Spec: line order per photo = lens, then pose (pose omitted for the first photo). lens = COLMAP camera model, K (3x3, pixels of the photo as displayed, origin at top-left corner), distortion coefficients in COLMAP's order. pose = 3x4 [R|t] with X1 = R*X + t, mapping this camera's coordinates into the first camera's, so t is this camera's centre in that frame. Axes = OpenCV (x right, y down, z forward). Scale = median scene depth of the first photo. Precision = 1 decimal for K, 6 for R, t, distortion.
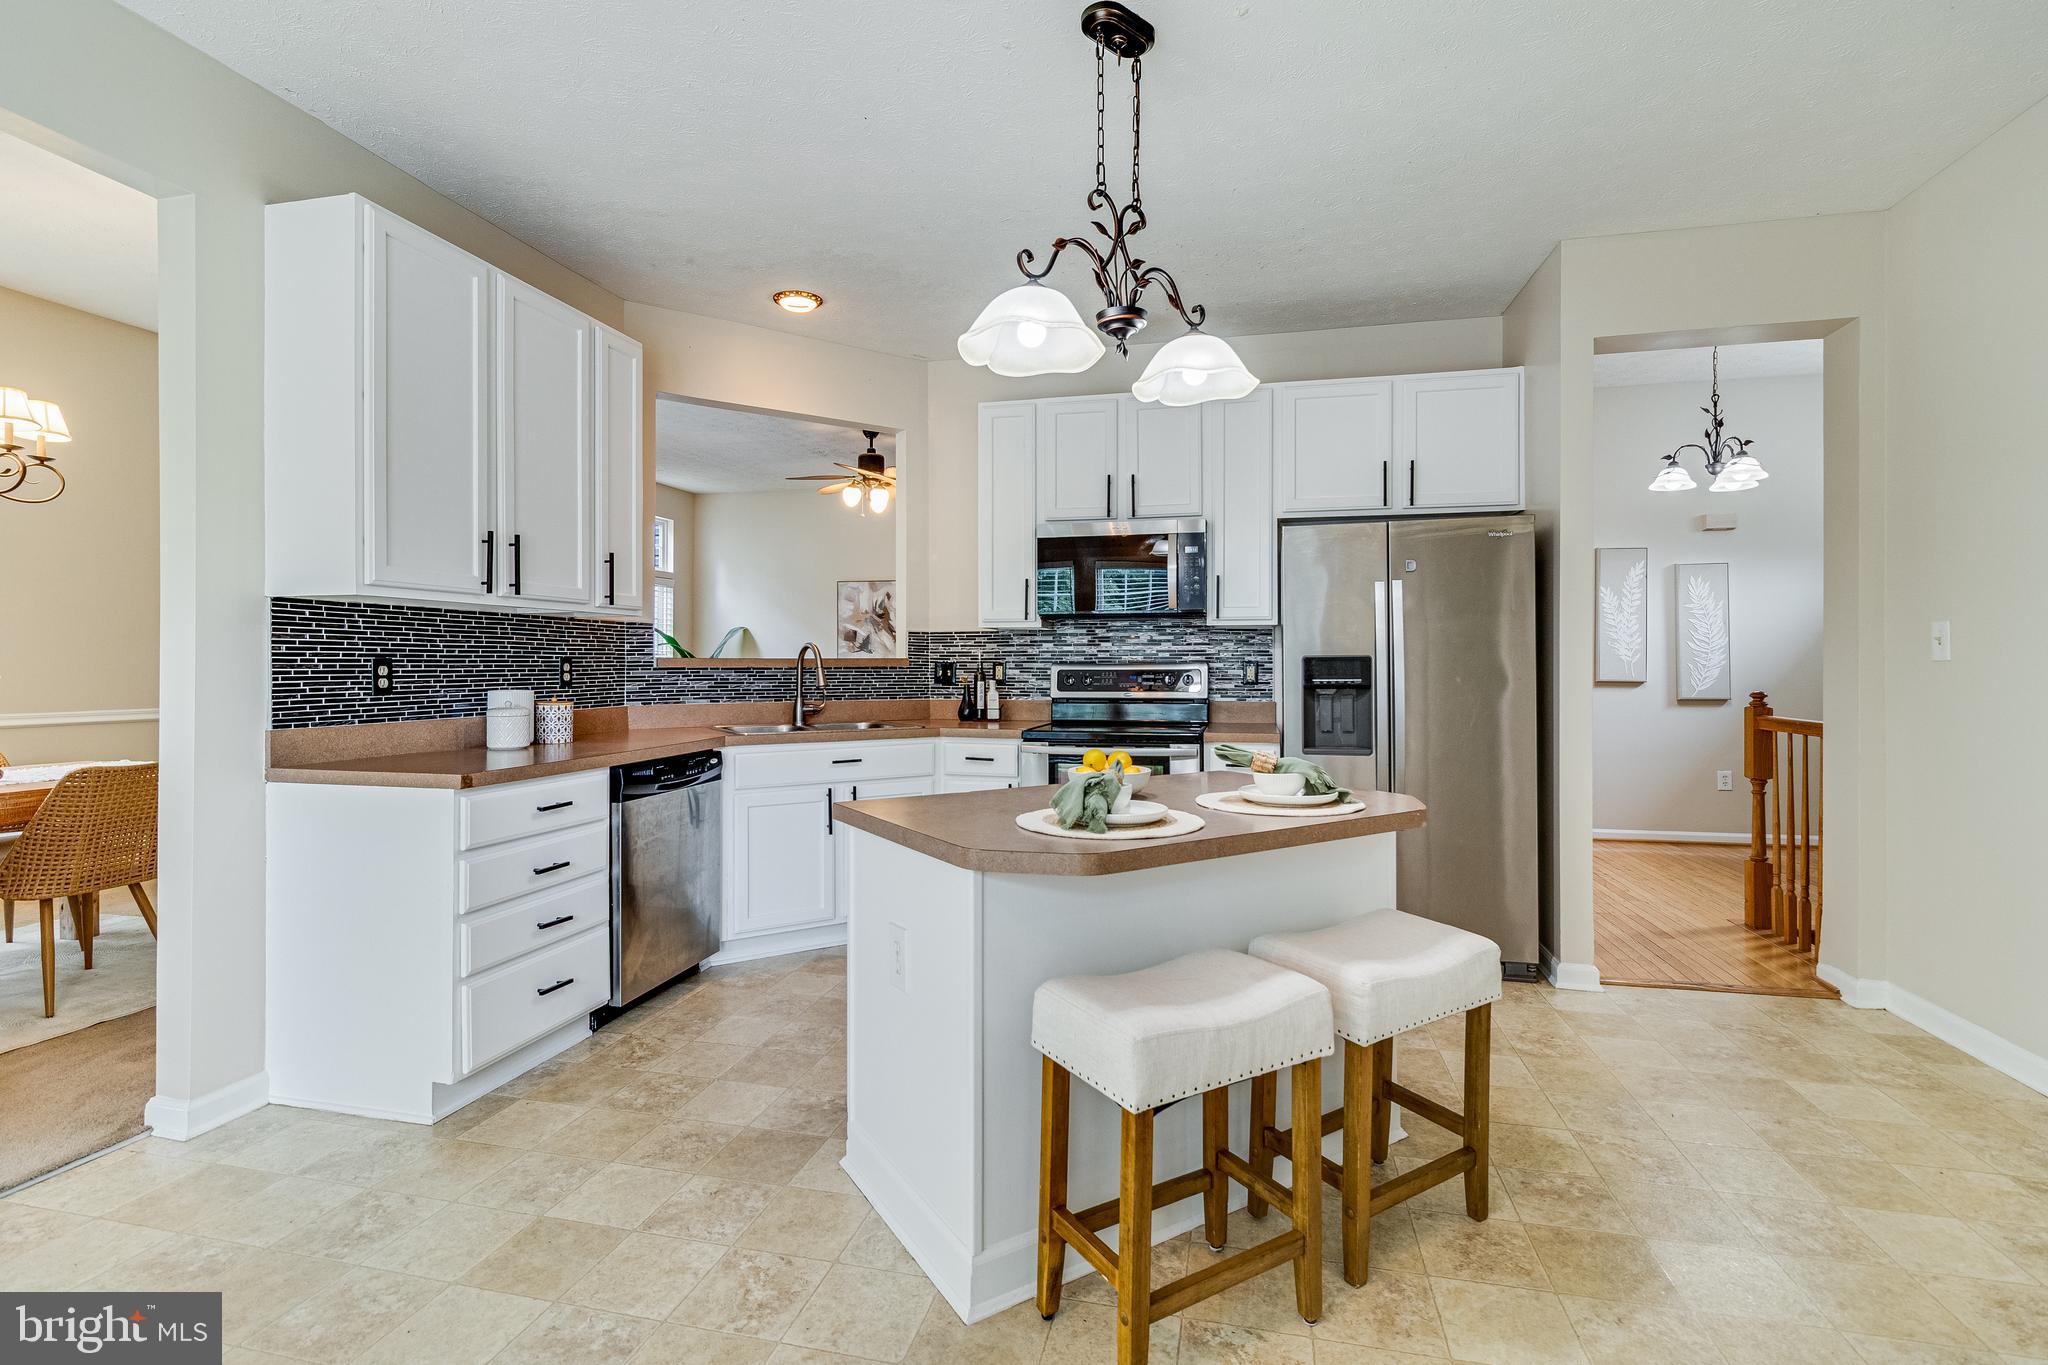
lens RADIAL K [[942.3, 0, 1027.2], [0, 942.3, 659.9], [0, 0, 1]] dist [0.000520, -0.000932]
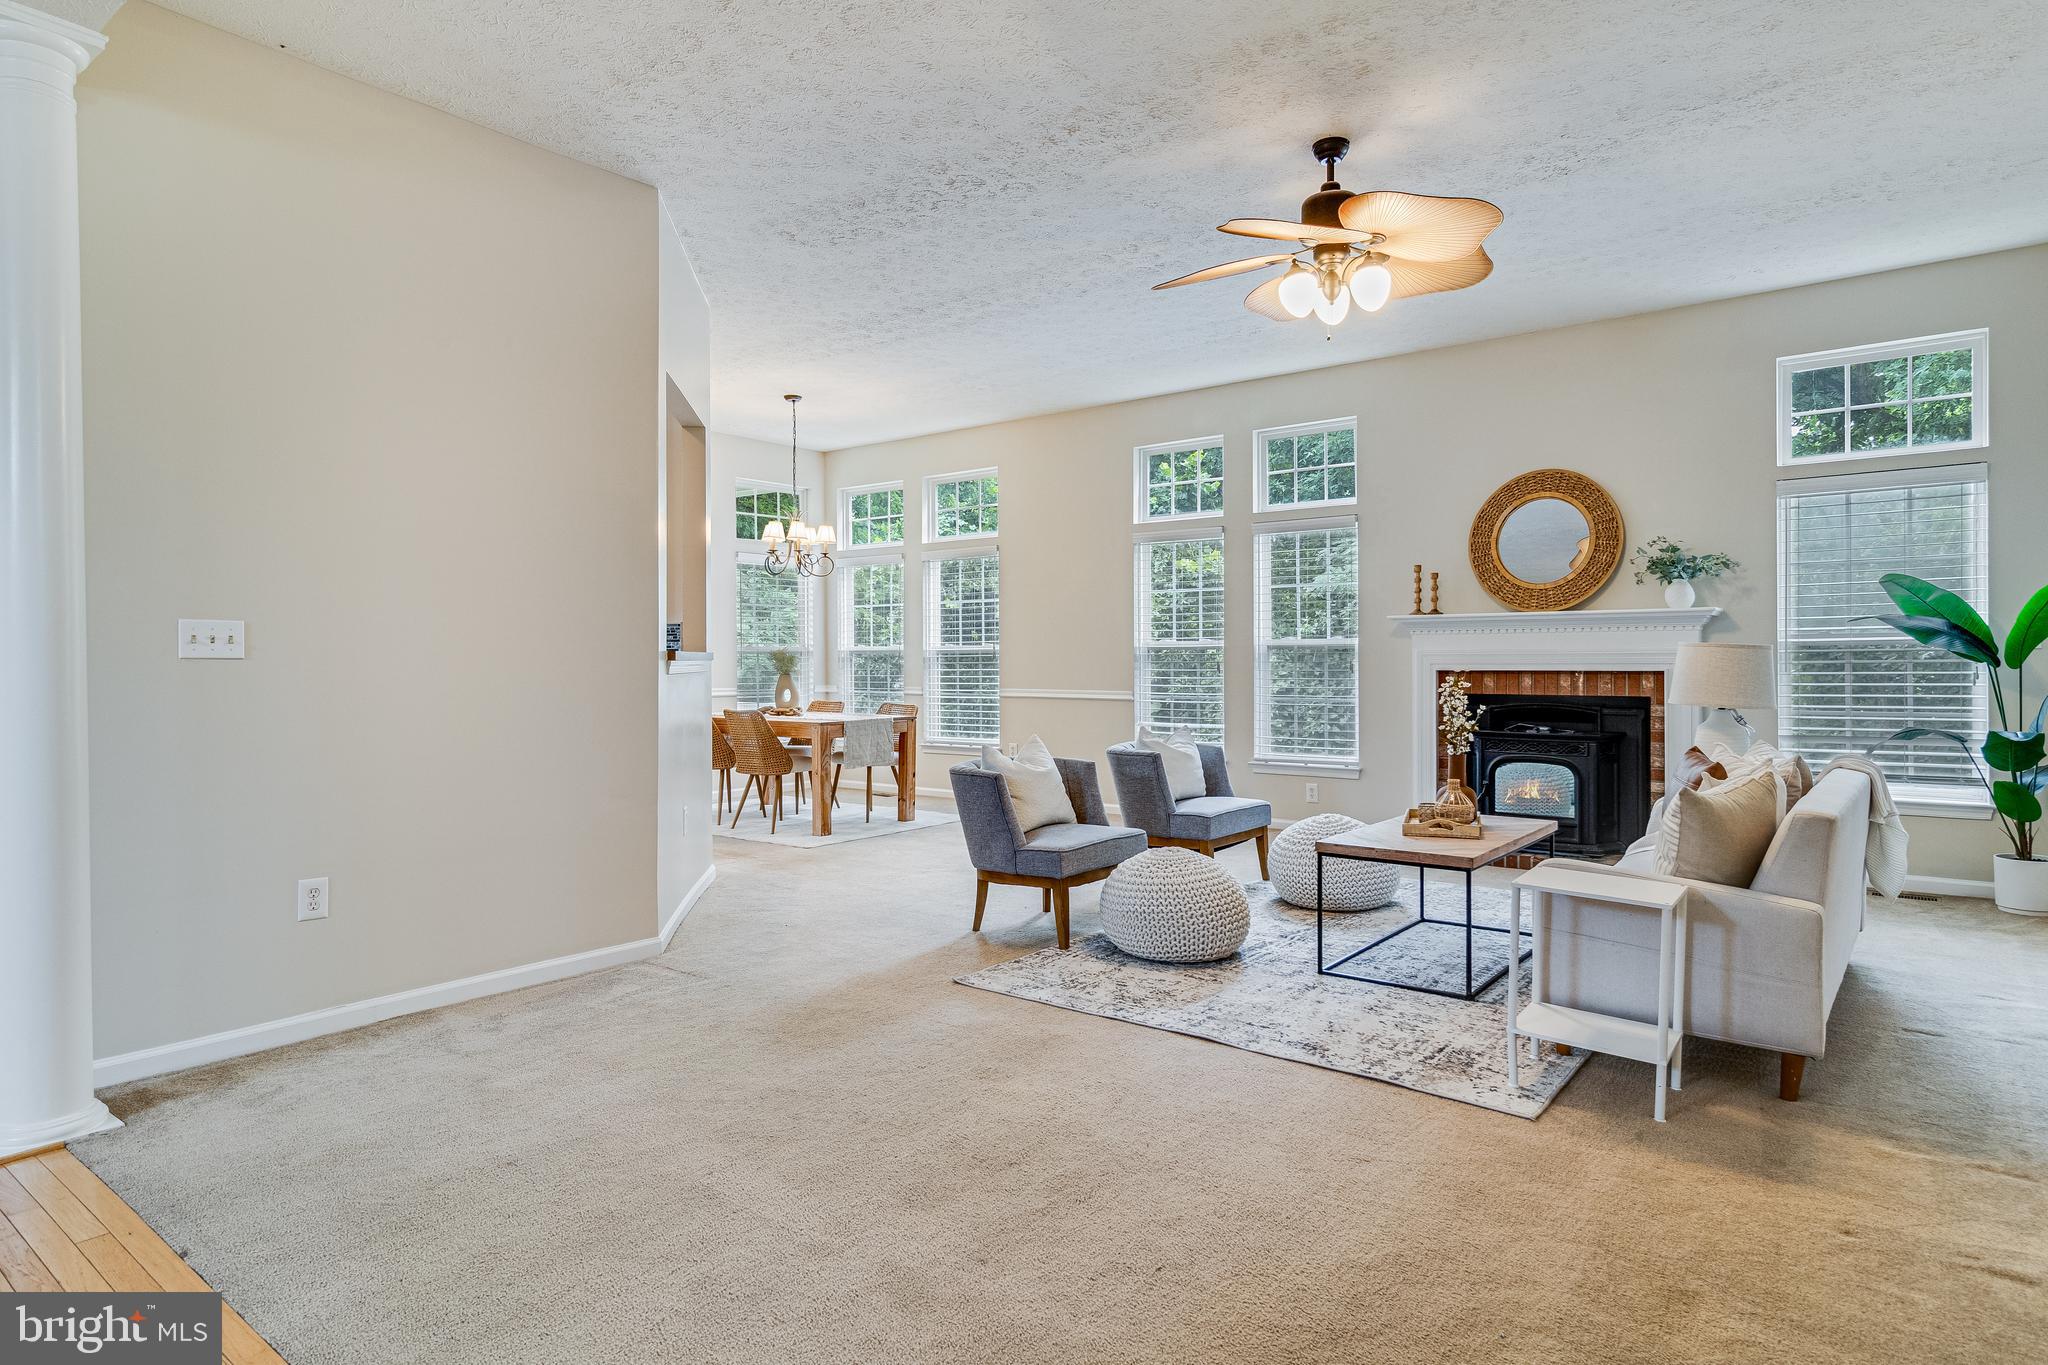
lens RADIAL K [[1144.0, 0, 1042.3], [0, 1144.0, 653.4], [0, 0, 1]] dist [-0.000937, 0.000214]
pose [[-0.411315, -0.001066, -0.911493, 0.725087], [0.007429, 0.999962, -0.004522, 0.007428], [0.911463, -0.008632, -0.411292, 2.014027]]
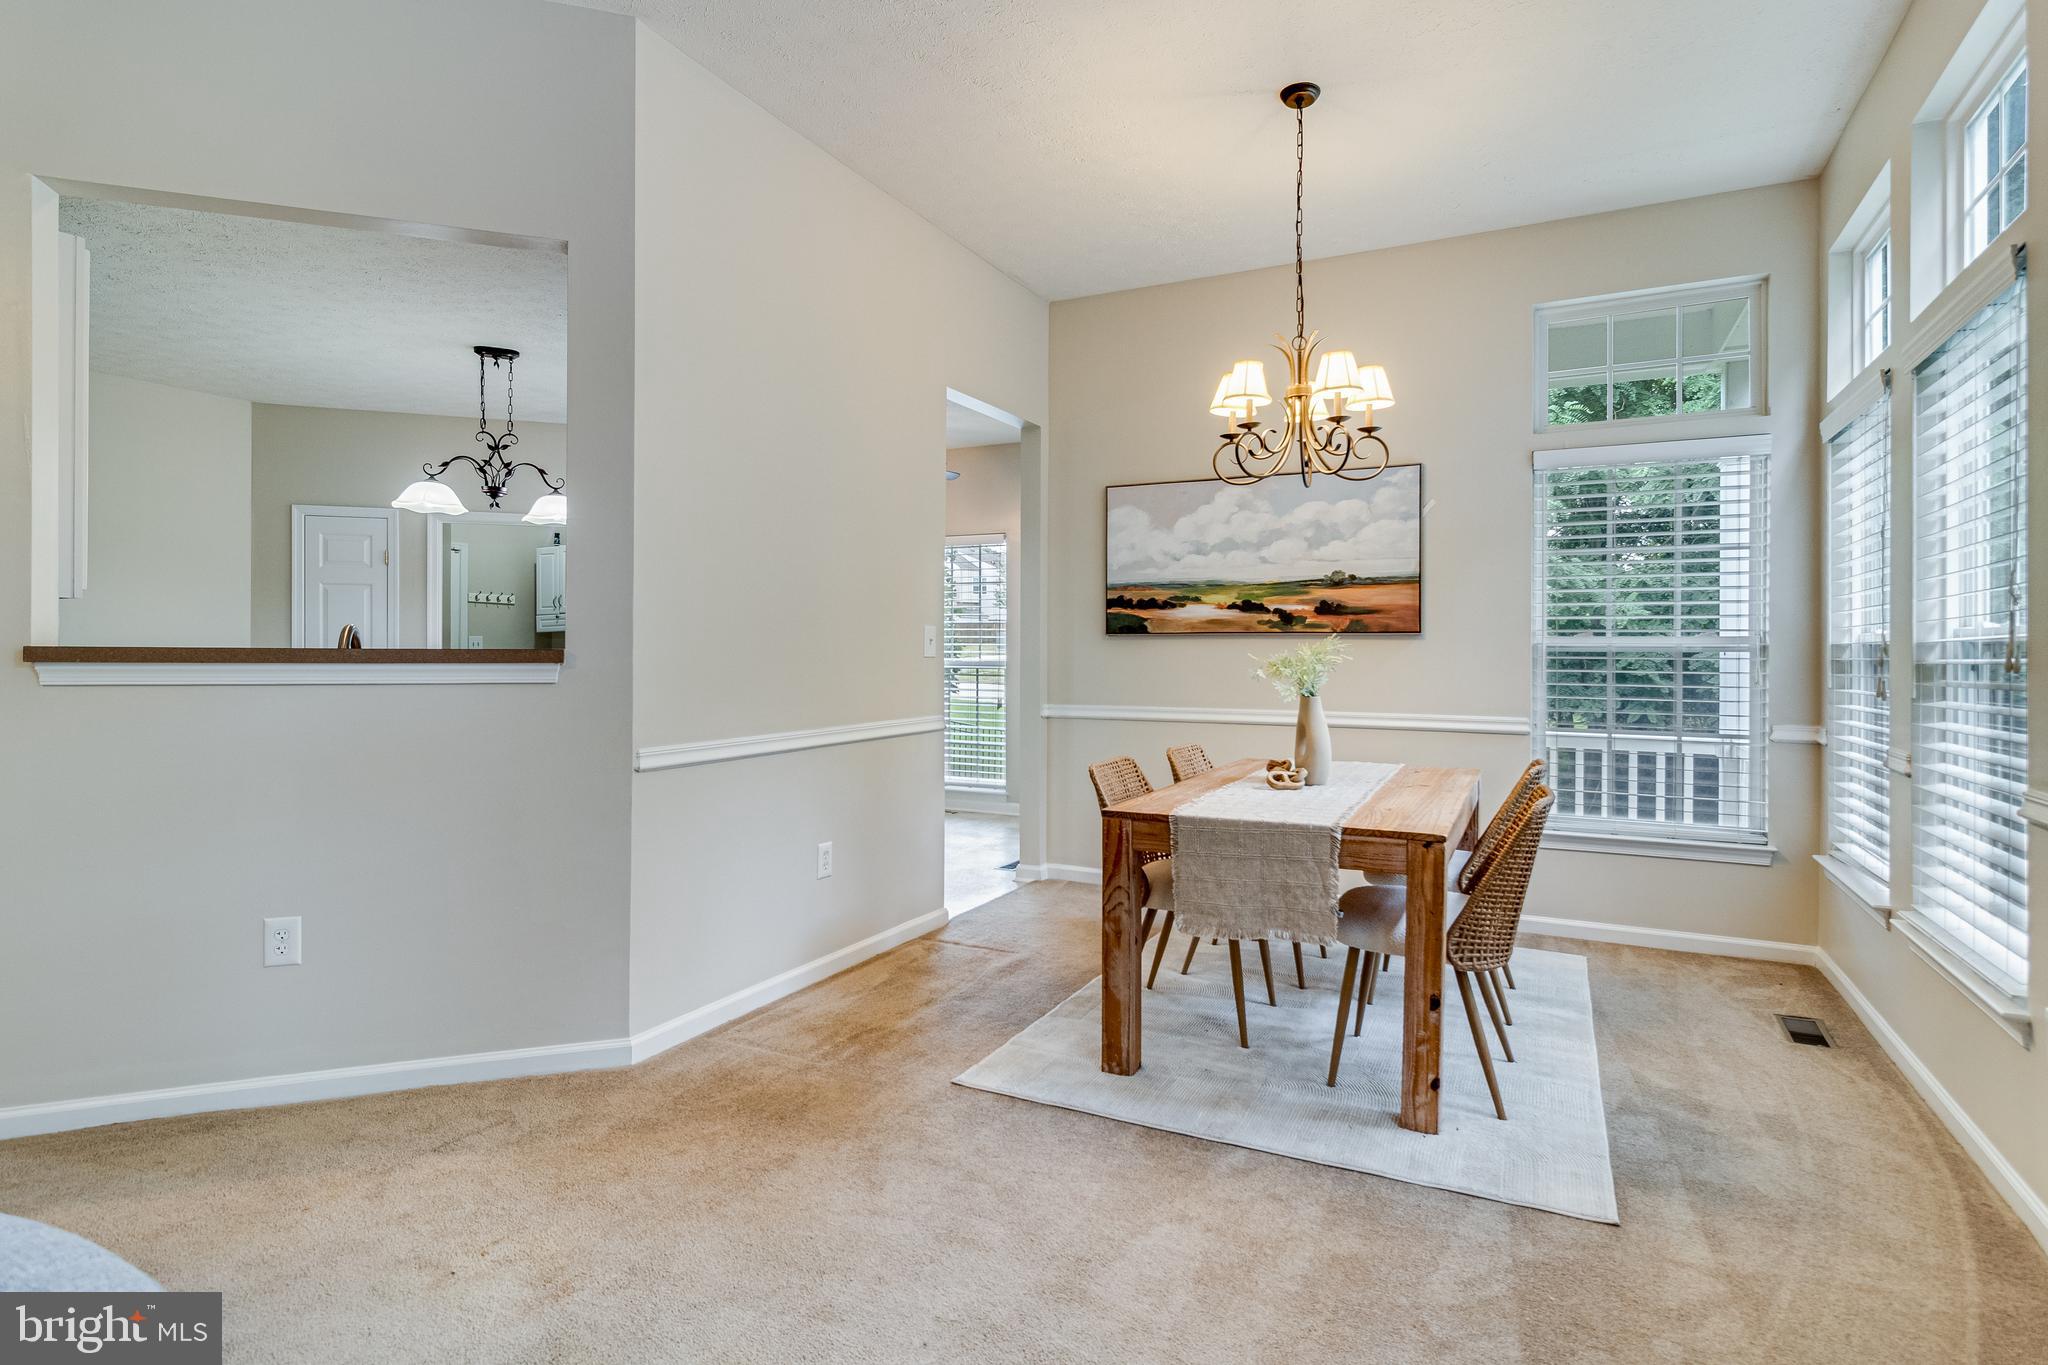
lens RADIAL K [[1034.9, 0, 1030.8], [0, 1034.9, 657.3], [0, 0, 1]] dist [0.002432, 0.000135]
pose [[-0.971419, -0.004851, 0.237321, -0.901965], [-0.004471, 0.999988, 0.002139, 0.000266], [-0.237328, 0.001017, -0.971429, 1.654952]]
